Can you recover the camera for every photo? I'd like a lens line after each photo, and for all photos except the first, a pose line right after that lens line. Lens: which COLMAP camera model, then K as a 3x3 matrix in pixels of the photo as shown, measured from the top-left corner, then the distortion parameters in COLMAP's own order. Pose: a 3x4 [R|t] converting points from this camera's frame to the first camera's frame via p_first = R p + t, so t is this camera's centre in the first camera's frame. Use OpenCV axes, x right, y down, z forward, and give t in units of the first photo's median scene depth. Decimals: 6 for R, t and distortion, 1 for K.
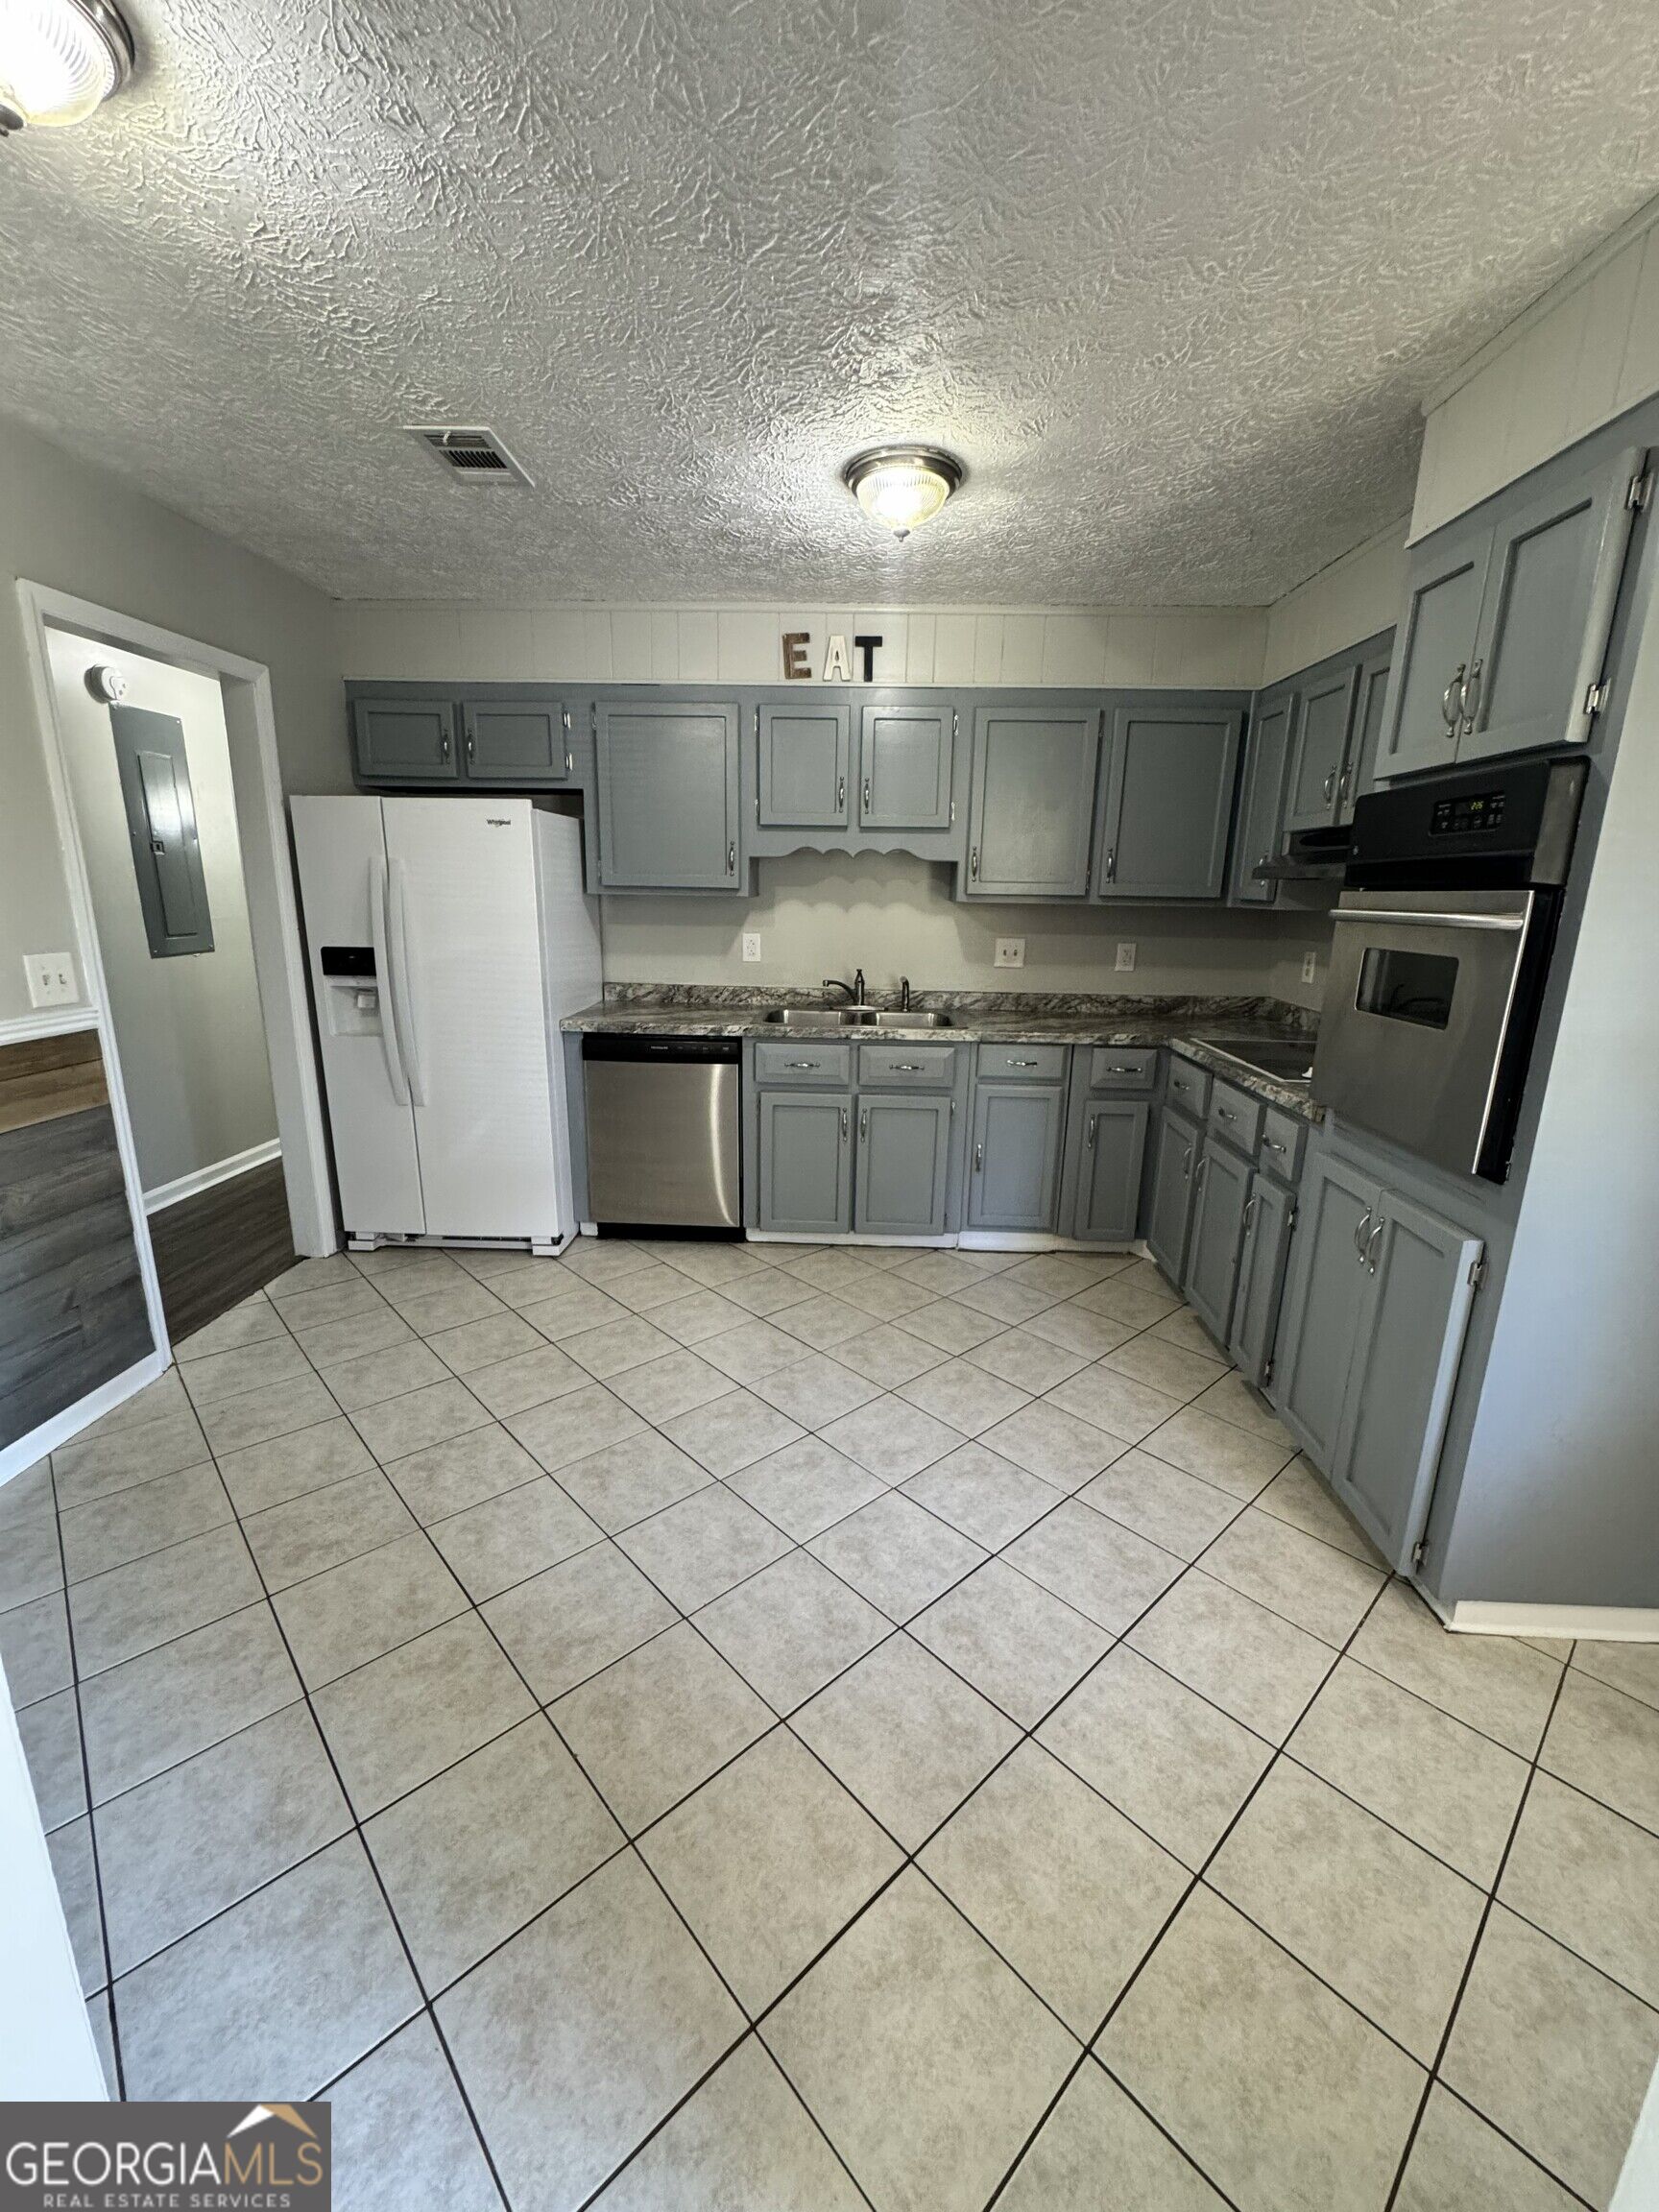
lens RADIAL K [[886.9, 0, 829.0], [0, 886.9, 1104.9], [0, 0, 1]] dist [-0.000693, 0.000122]
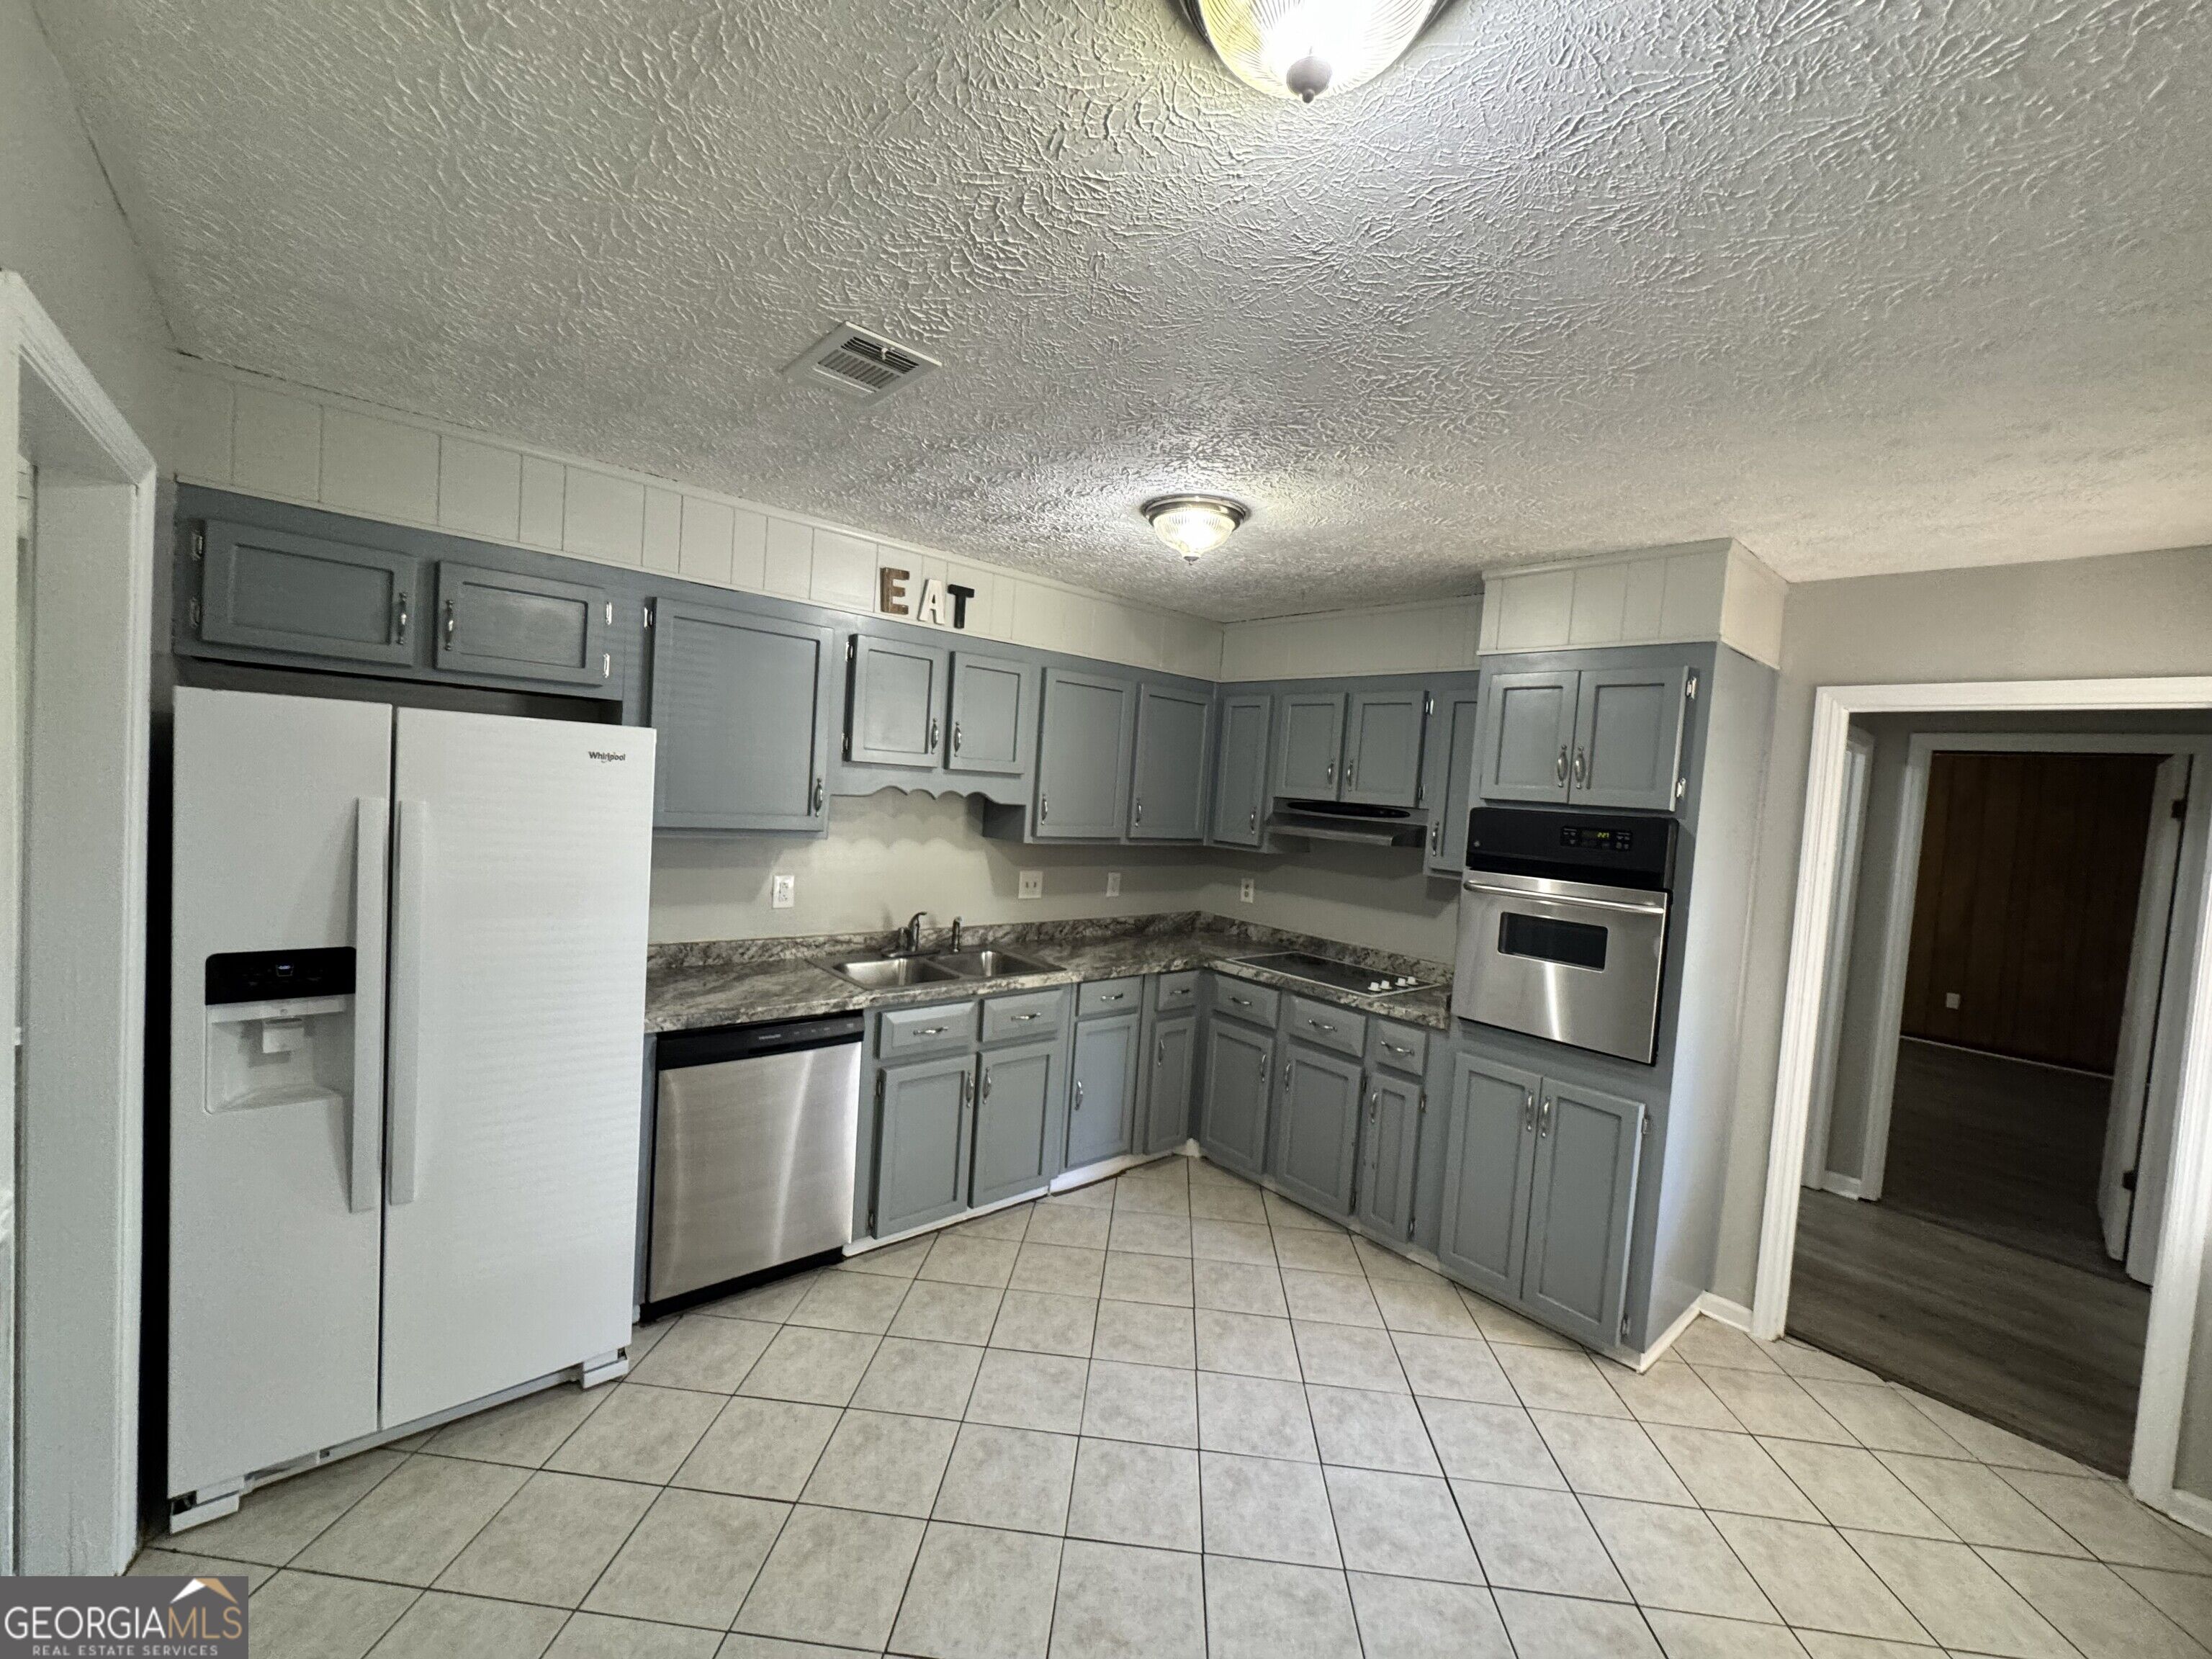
lens RADIAL K [[886.9, 0, 1104.2], [0, 886.9, 830.5], [0, 0, 1]] dist [-0.000693, 0.000122]
pose [[0.727573, -0.002224, 0.686027, -0.523089], [0.107952, 0.987908, -0.111287, -0.127826], [-0.677484, 0.155028, 0.719015, 0.214755]]
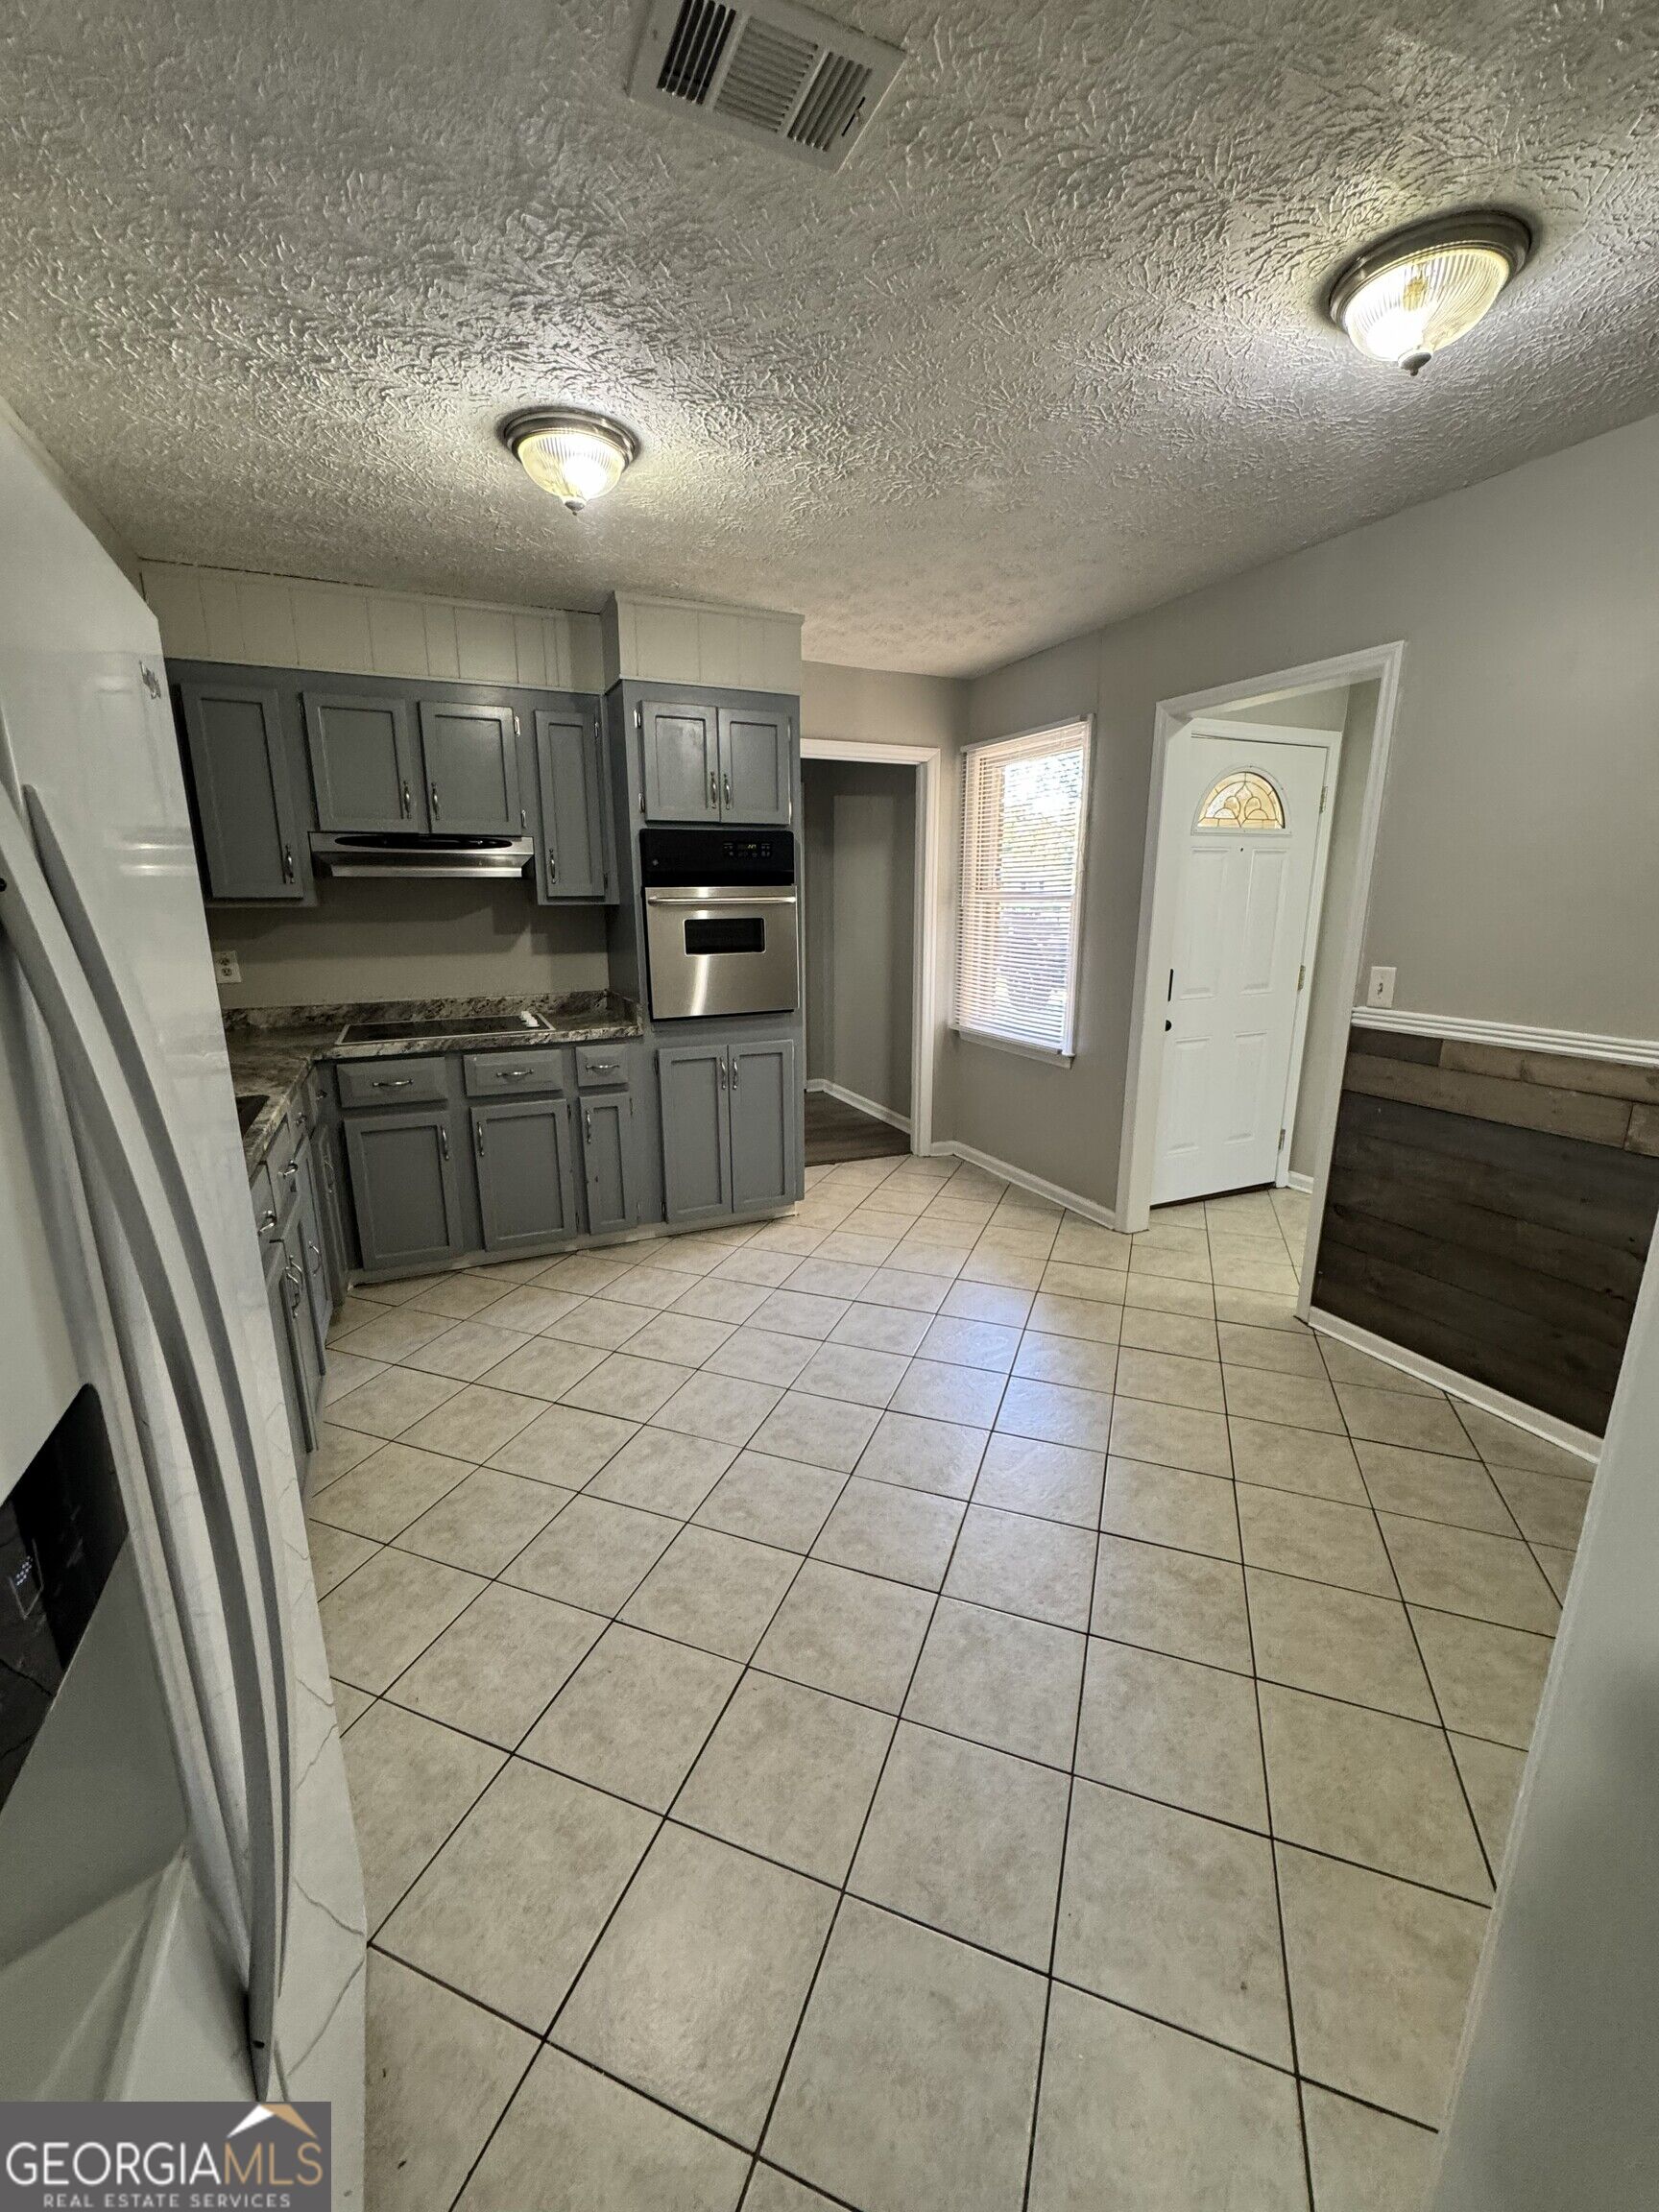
lens RADIAL K [[886.9, 0, 829.0], [0, 886.9, 1104.9], [0, 0, 1]] dist [-0.000693, 0.000122]
pose [[-0.449833, -0.228842, 0.863297, -0.653646], [0.209792, 0.912495, 0.351198, -0.234083], [-0.868123, 0.339093, -0.362461, 0.887918]]
